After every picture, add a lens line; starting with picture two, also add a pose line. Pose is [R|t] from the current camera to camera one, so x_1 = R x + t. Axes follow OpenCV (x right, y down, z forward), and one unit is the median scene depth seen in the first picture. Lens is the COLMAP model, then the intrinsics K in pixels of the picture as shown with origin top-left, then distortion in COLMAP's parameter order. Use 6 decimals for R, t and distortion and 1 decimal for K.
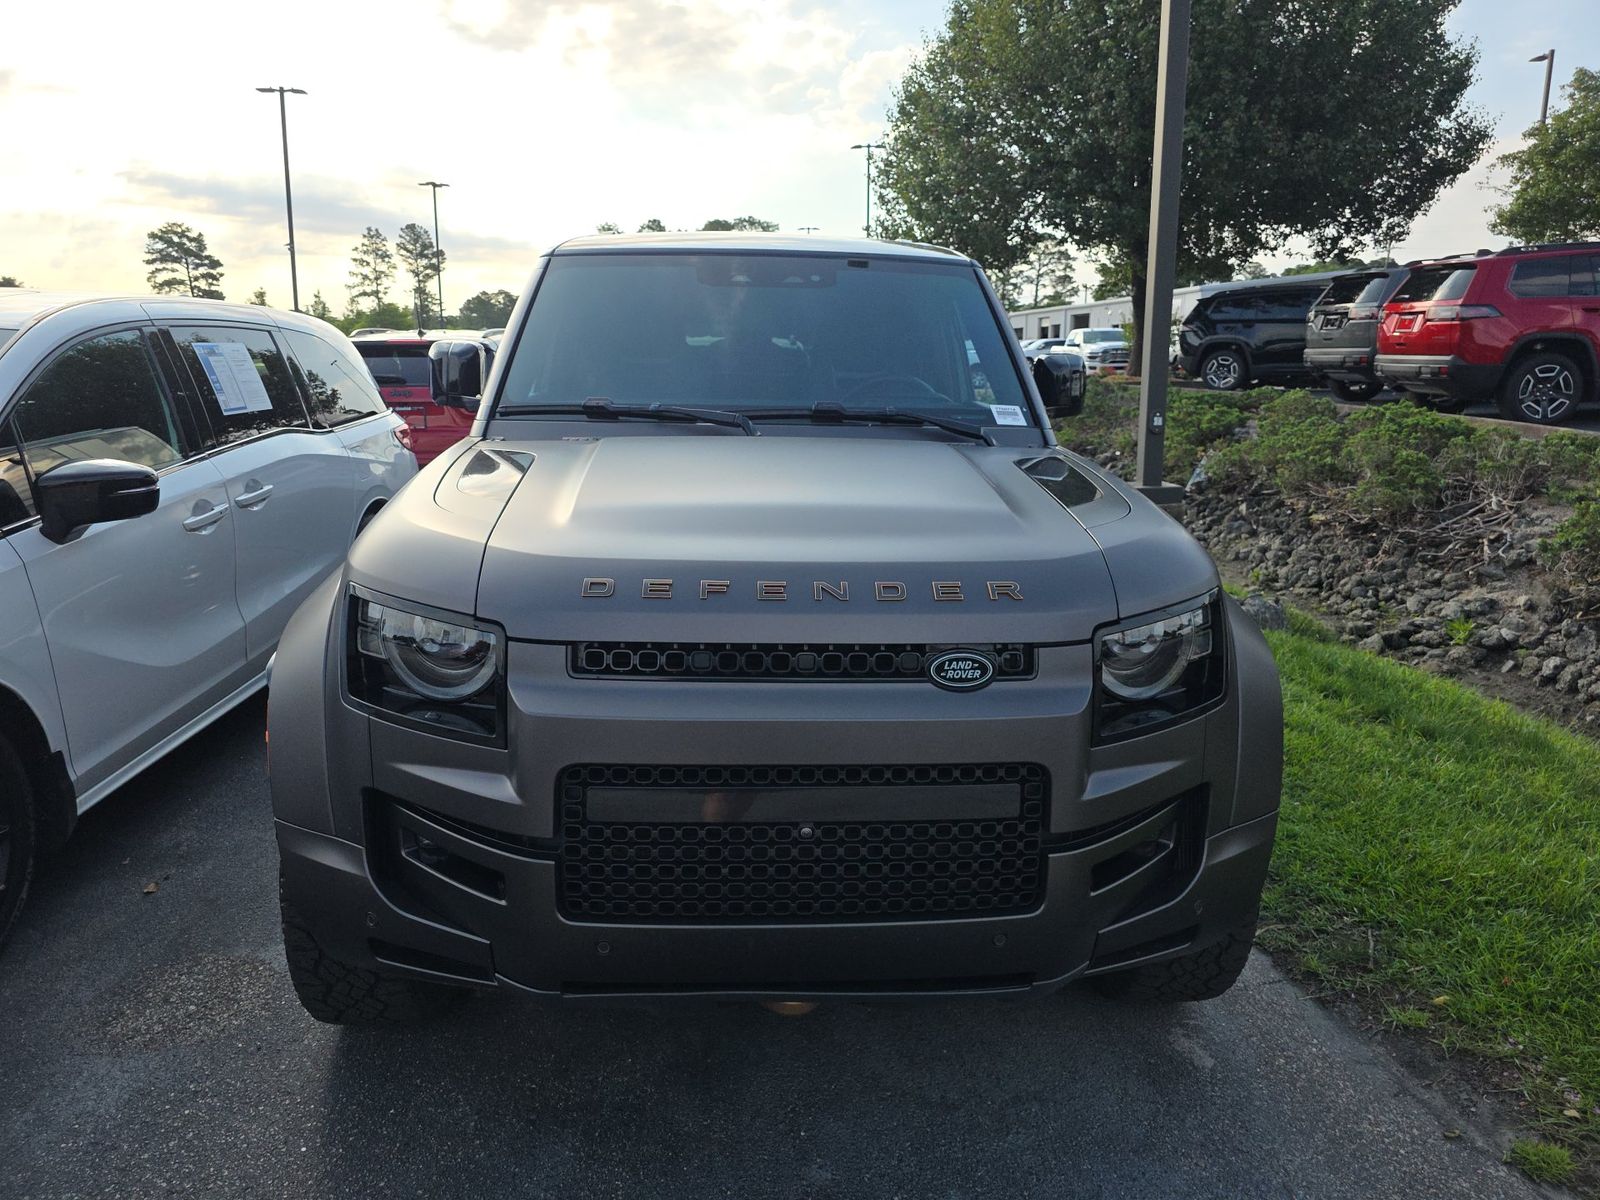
lens RADIAL K [[1032.5, 0, 785.5], [0, 1032.5, 598.3], [0, 0, 1]] dist [0.029179, -0.041626]
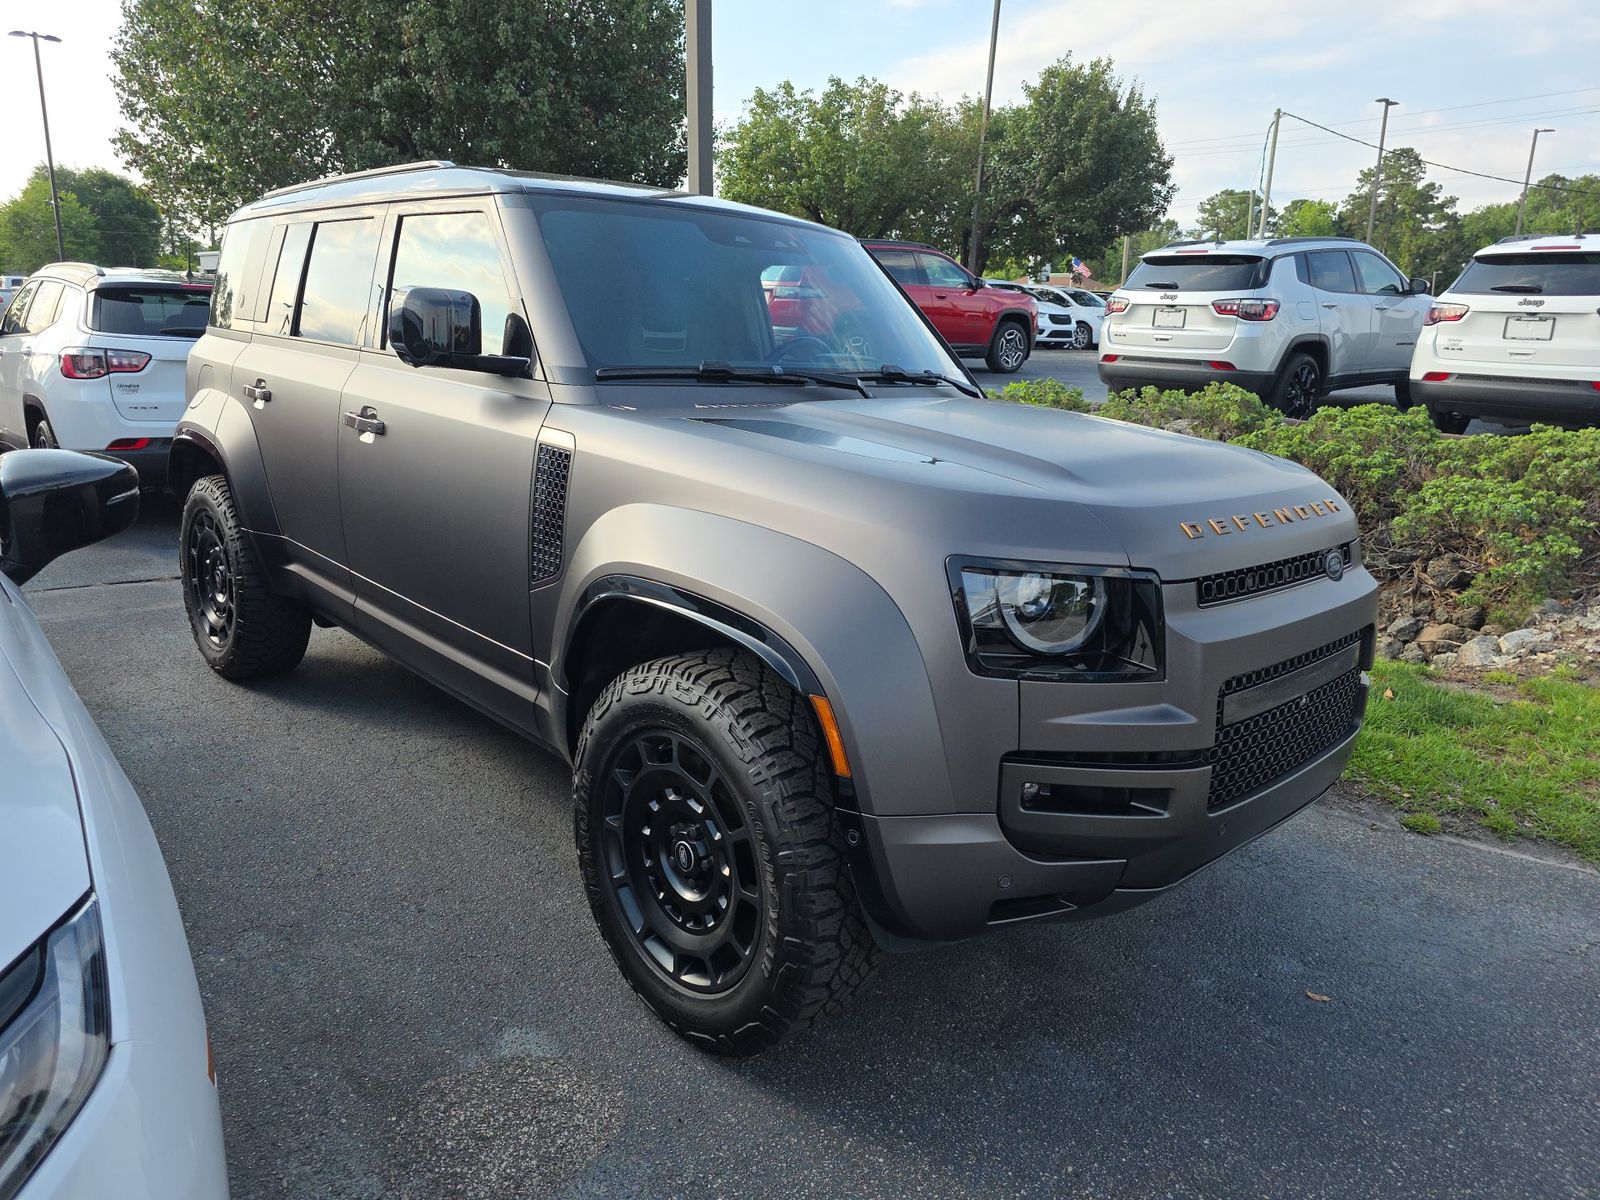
lens RADIAL K [[1032.5, 0, 785.5], [0, 1032.5, 598.3], [0, 0, 1]] dist [0.029179, -0.041626]
pose [[0.768896, -0.128434, 0.626342, -0.271408], [0.102755, 0.991706, 0.077210, -0.015100], [-0.631063, 0.004993, 0.775716, 0.083405]]
